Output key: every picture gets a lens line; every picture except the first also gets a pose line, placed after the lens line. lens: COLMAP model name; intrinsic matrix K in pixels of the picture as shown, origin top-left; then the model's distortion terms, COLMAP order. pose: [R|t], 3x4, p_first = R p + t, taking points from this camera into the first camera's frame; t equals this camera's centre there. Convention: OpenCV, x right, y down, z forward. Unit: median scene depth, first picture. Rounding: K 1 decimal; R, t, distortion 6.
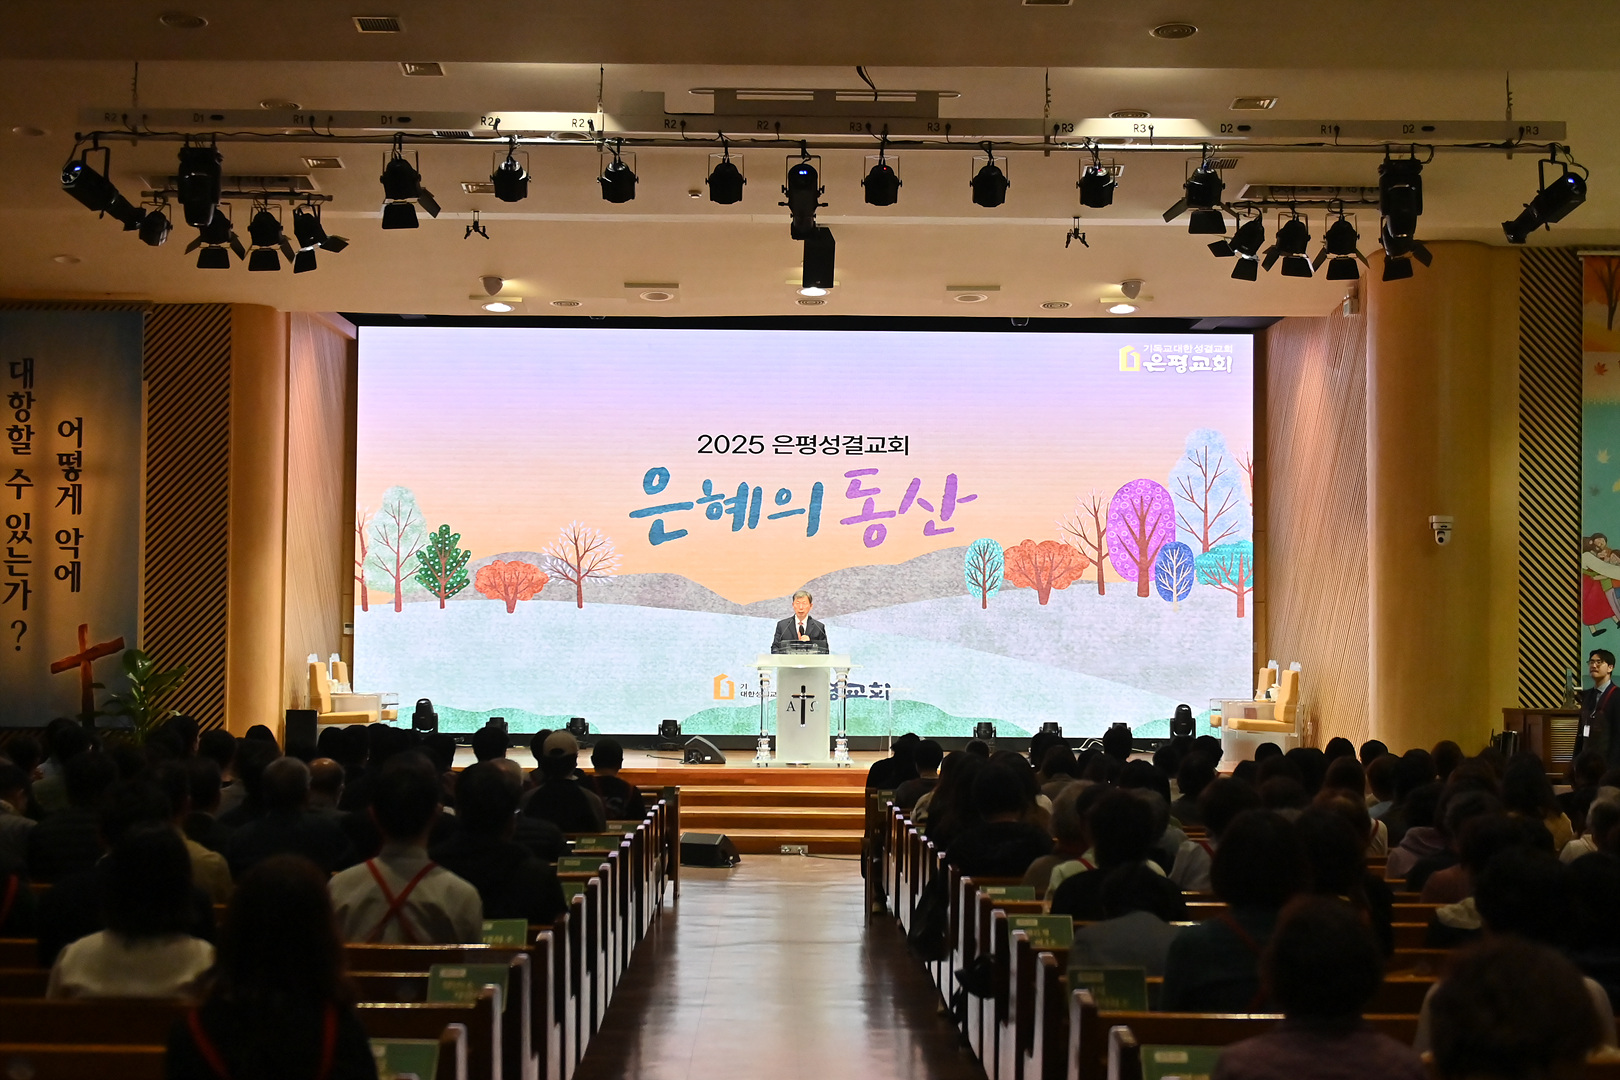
lens RADIAL K [[2716.6, 0, 820.3], [0, 2716.6, 500.8], [0, 0, 1]] dist [0.002595, 0.000000]
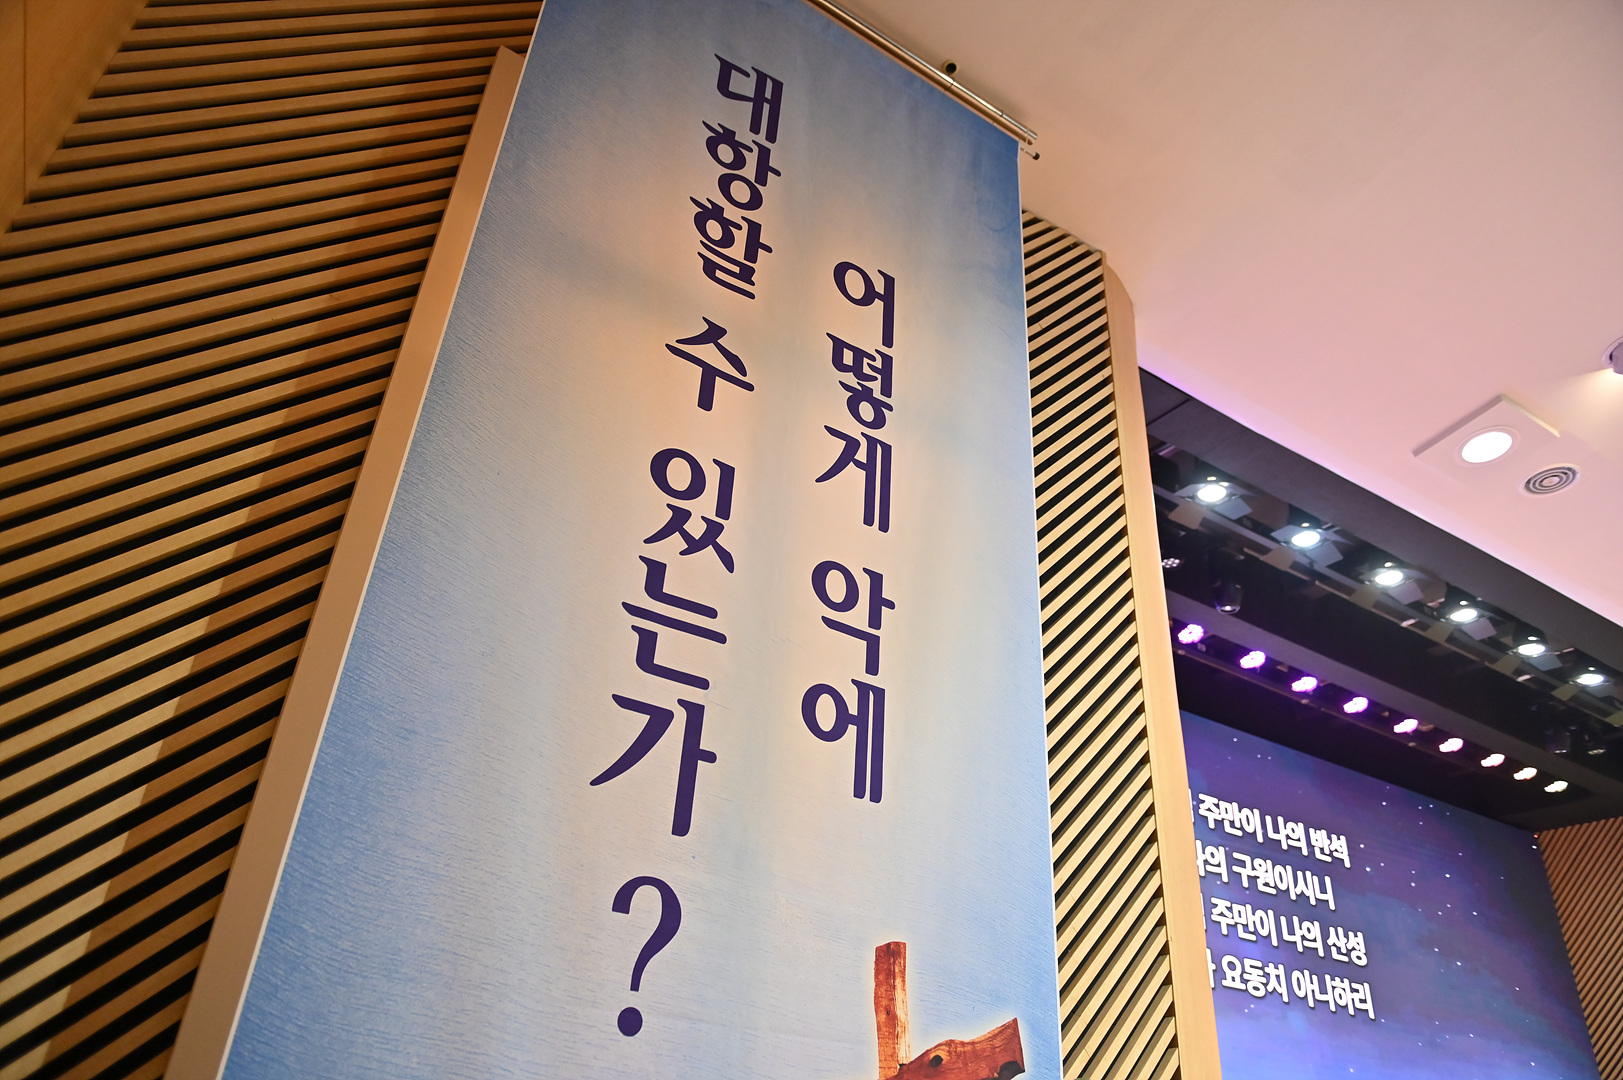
lens RADIAL K [[1093.8, 0, 804.0], [0, 1093.8, 527.6], [0, 0, 1]] dist [-0.010294, -0.004845]
pose [[0.849406, 0.309291, 0.427607, -0.329326], [-0.085693, 0.880341, -0.466536, 0.058564], [-0.520735, 0.359636, 0.774272, 0.917887]]
